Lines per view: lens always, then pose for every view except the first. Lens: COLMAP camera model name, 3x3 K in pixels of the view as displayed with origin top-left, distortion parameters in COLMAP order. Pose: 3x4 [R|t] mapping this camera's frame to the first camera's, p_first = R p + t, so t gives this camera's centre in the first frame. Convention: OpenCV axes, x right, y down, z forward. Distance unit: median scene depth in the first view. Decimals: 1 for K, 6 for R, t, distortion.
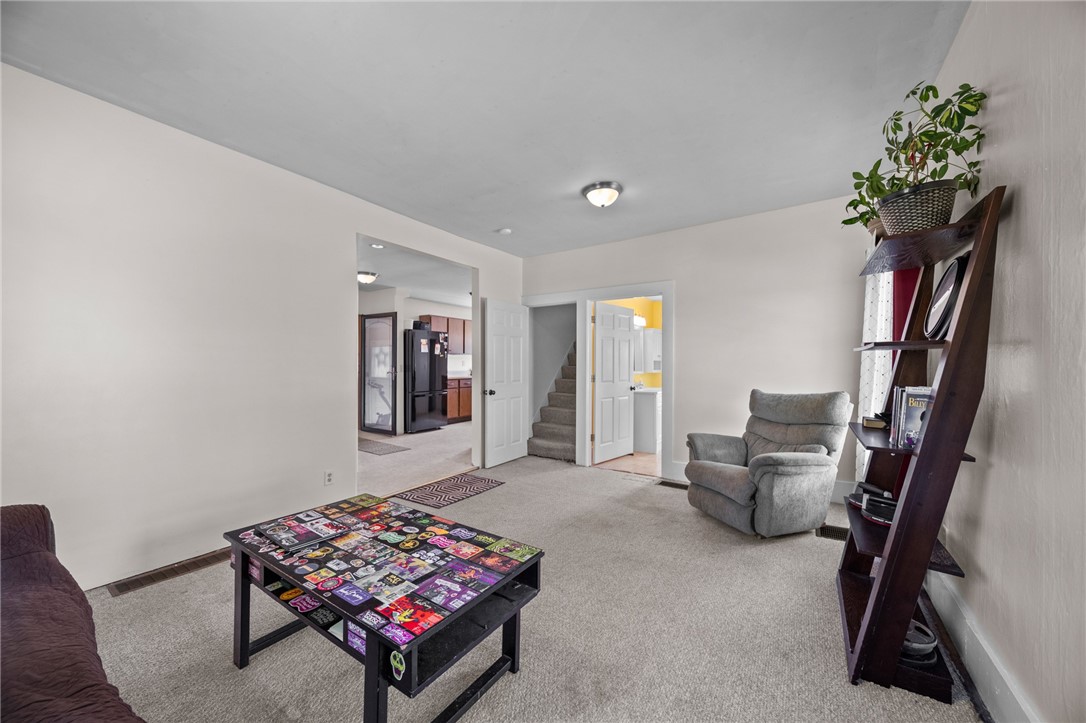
lens RADIAL K [[395.1, 0, 546.3], [0, 395.1, 355.8], [0, 0, 1]] dist [-0.000169, 0.000037]
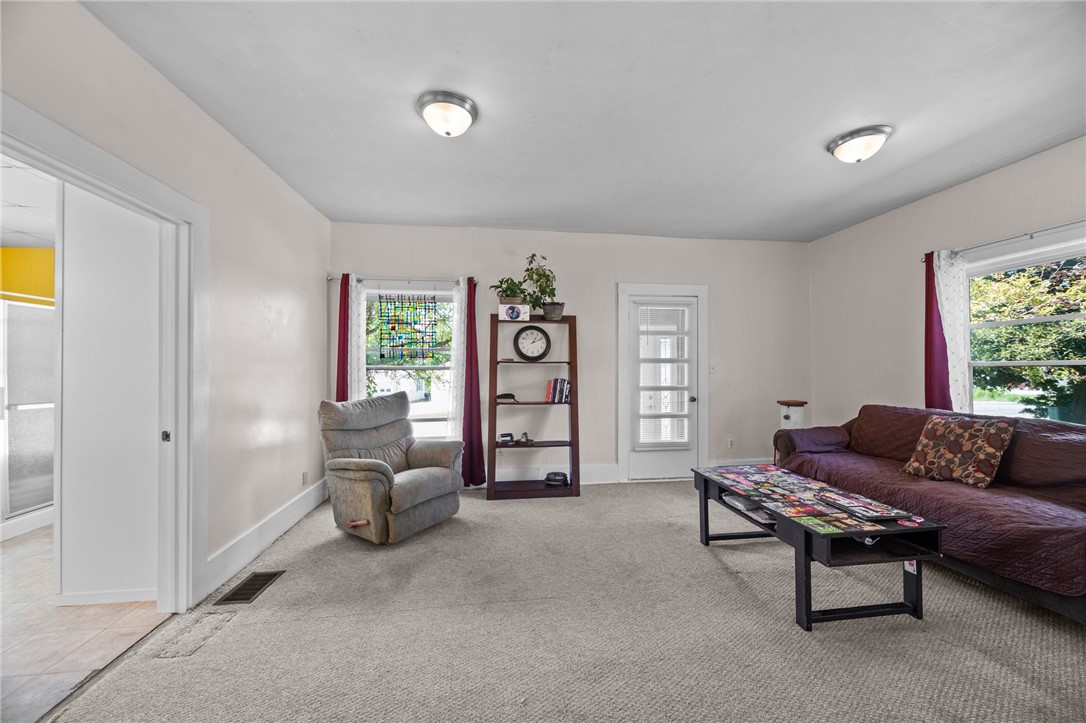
lens RADIAL K [[409.6, 0, 544.7], [0, 409.6, 368.5], [0, 0, 1]] dist [0.000065, 0.000020]
pose [[-0.659697, 0.000622, 0.751531, -0.884748], [-0.014650, 0.999799, -0.013688, 0.044417], [-0.751389, -0.020040, -0.659555, 2.457839]]
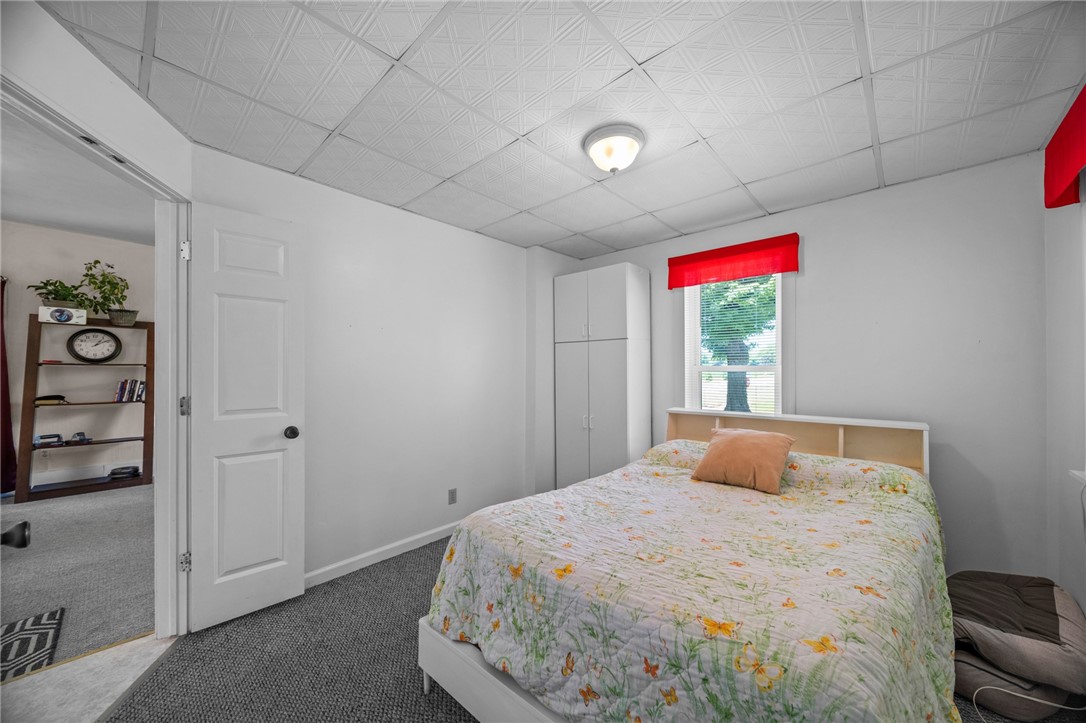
lens RADIAL K [[391.0, 0, 545.7], [0, 391.0, 368.3], [0, 0, 1]] dist [0.000759, 0.000211]
pose [[-0.987418, -0.004947, 0.158054, -2.103511], [-0.008936, 0.999659, -0.024537, 0.035338], [-0.157878, -0.025641, -0.987126, 2.842193]]
